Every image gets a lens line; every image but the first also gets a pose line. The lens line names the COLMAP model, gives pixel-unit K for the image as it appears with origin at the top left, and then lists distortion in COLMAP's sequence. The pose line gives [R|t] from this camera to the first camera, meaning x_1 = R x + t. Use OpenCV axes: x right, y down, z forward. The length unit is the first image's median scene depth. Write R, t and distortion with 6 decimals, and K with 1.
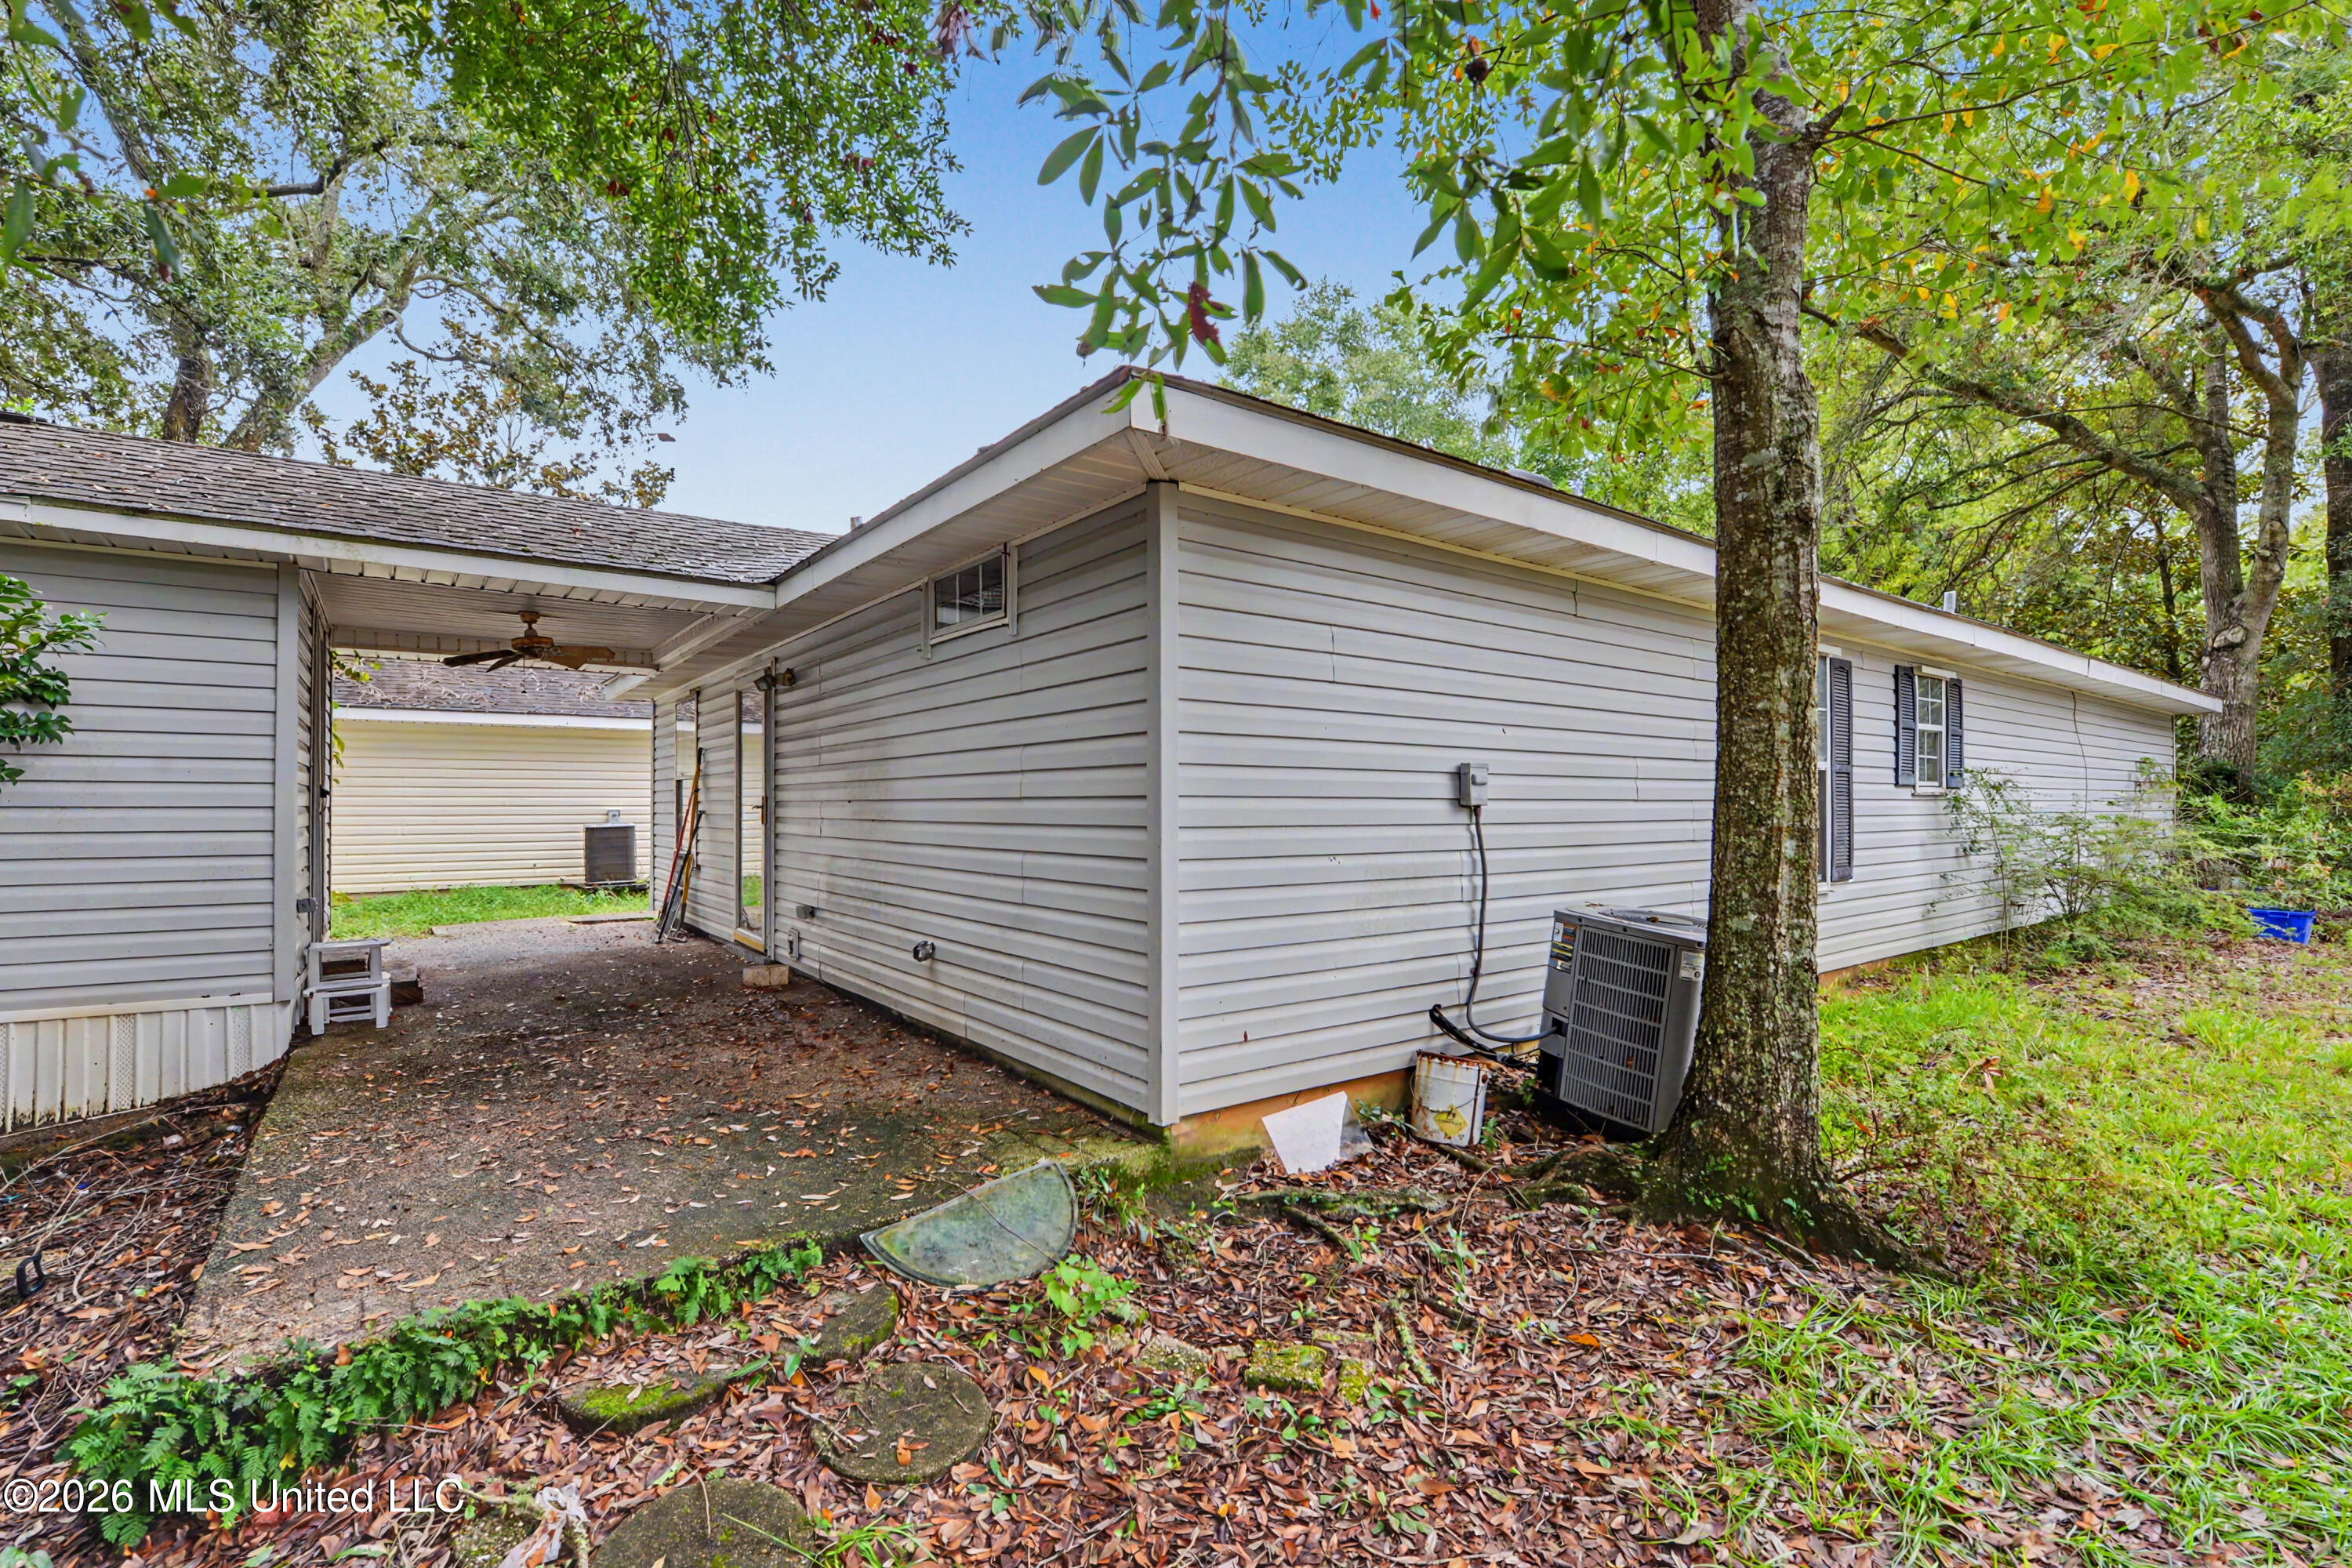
lens RADIAL K [[1049.6, 0, 1174.8], [0, 1049.6, 797.0], [0, 0, 1]] dist [-0.002055, -0.000283]
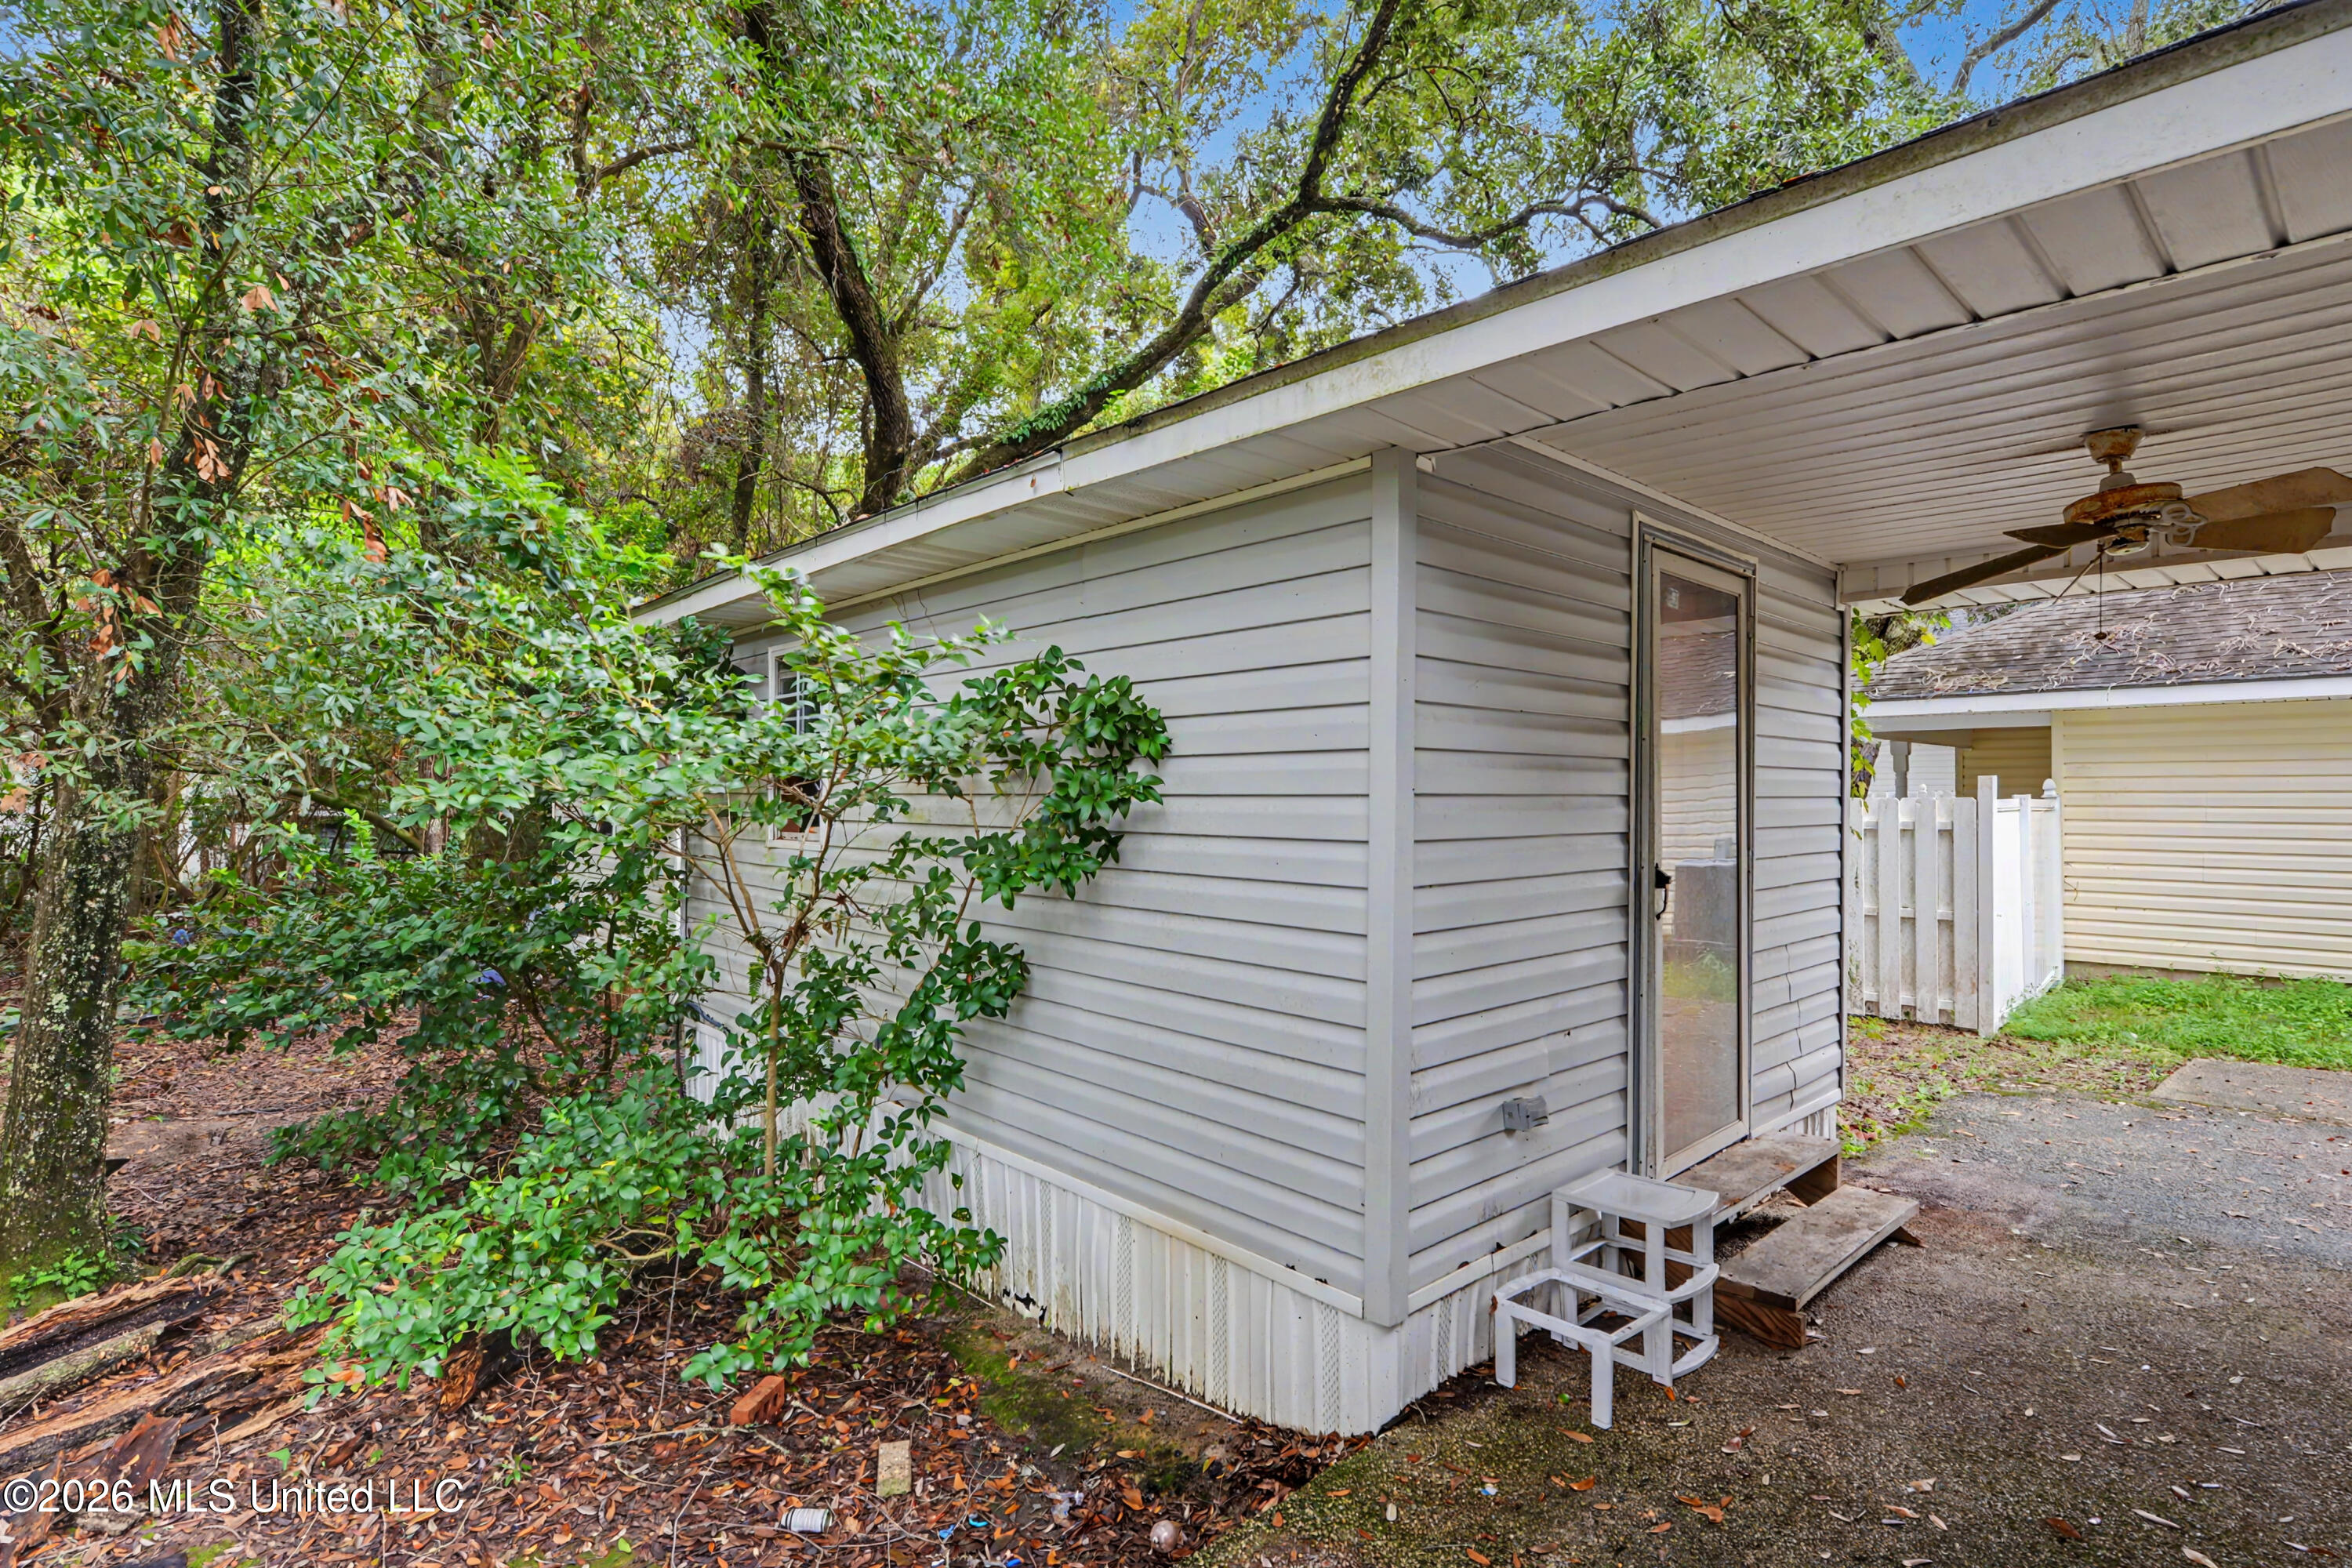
lens RADIAL K [[1137.8, 0, 1173.2], [0, 1137.8, 787.1], [0, 0, 1]] dist [-0.004305, -0.000238]
pose [[0.104318, 0.004858, -0.994532, -0.317471], [0.012343, 0.999905, 0.006179, -0.068723], [0.994467, -0.012920, 0.104249, 0.852656]]
